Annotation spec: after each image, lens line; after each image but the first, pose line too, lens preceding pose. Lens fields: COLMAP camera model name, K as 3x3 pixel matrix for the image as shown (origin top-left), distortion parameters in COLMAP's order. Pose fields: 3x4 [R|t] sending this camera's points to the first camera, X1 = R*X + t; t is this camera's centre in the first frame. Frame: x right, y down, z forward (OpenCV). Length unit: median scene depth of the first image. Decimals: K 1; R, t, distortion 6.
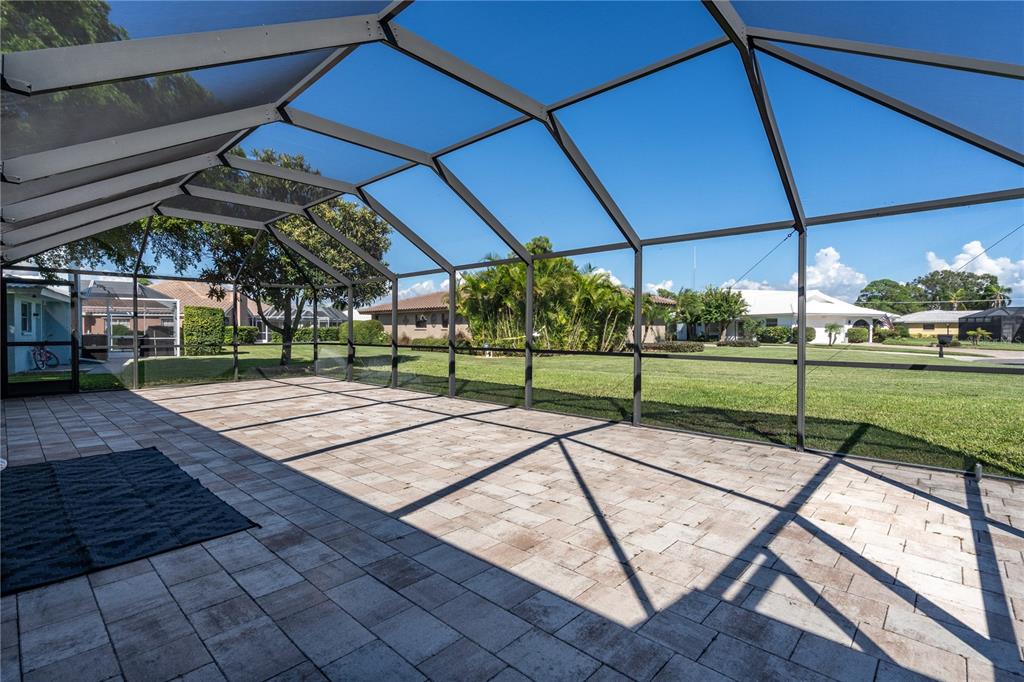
lens RADIAL K [[472.6, 0, 503.5], [0, 472.6, 339.4], [0, 0, 1]] dist [0.002642, -0.000124]
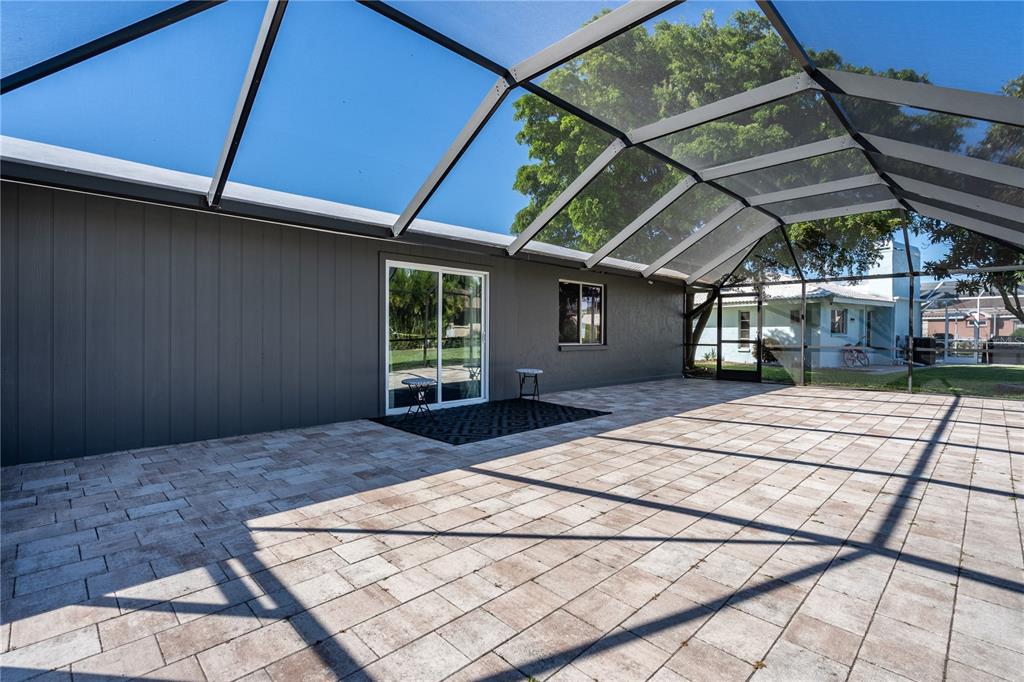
lens RADIAL K [[472.6, 0, 513.3], [0, 472.6, 338.2], [0, 0, 1]] dist [0.002642, -0.000124]
pose [[-0.024572, 0.009367, -0.999654, 1.252833], [-0.019268, 0.999766, 0.009842, -0.007672], [0.999512, 0.019503, -0.024386, 1.336655]]
